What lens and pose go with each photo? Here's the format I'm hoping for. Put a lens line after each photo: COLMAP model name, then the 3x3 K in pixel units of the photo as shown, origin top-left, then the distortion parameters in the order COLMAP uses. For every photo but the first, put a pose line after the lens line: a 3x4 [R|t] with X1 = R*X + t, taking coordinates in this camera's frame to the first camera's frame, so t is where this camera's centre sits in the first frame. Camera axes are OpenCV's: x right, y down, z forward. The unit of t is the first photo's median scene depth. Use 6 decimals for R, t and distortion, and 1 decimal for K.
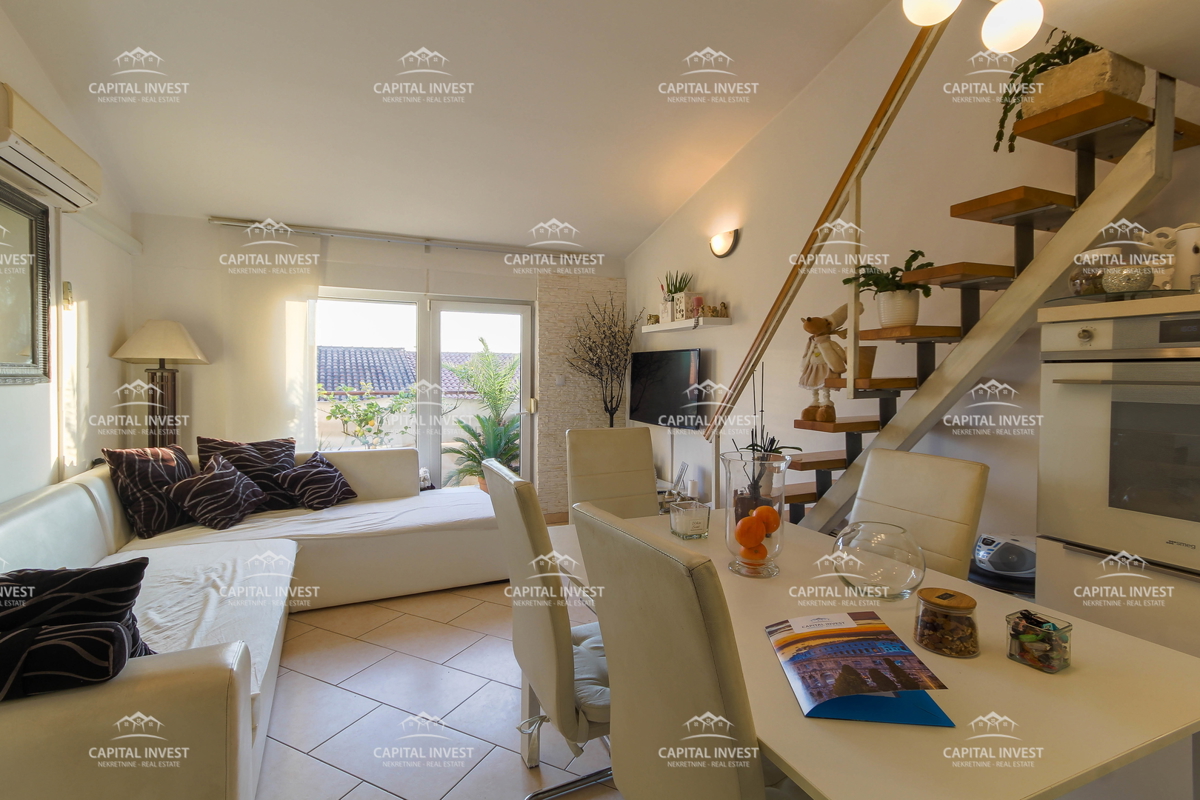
lens RADIAL K [[563.1, 0, 598.1], [0, 563.1, 380.5], [0, 0, 1]] dist [0.000527, 0.000773]
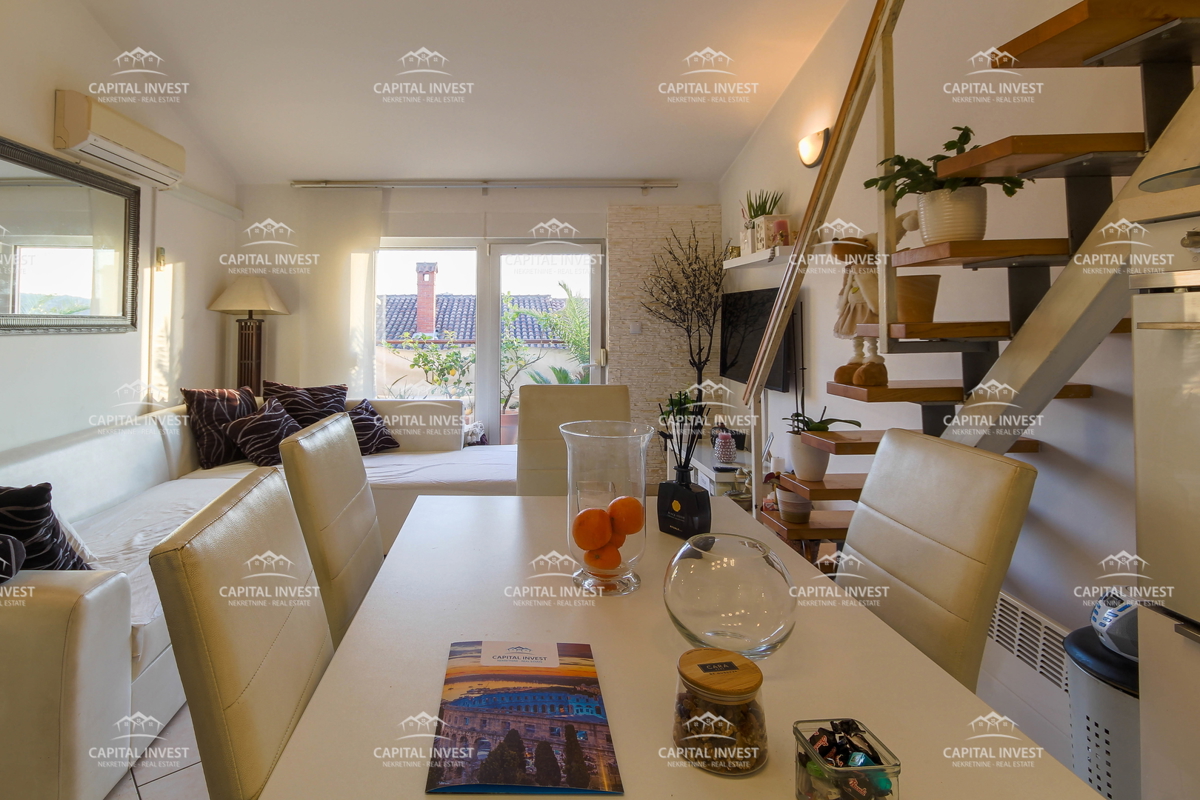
lens RADIAL K [[640.3, 0, 599.9], [0, 640.3, 297.9], [0, 0, 1]] dist [0.012307, -0.000797]
pose [[0.908918, -0.023310, -0.416322, 0.395574], [0.002563, 0.998730, -0.050323, 0.003345], [0.416966, 0.044673, 0.907823, 0.121062]]
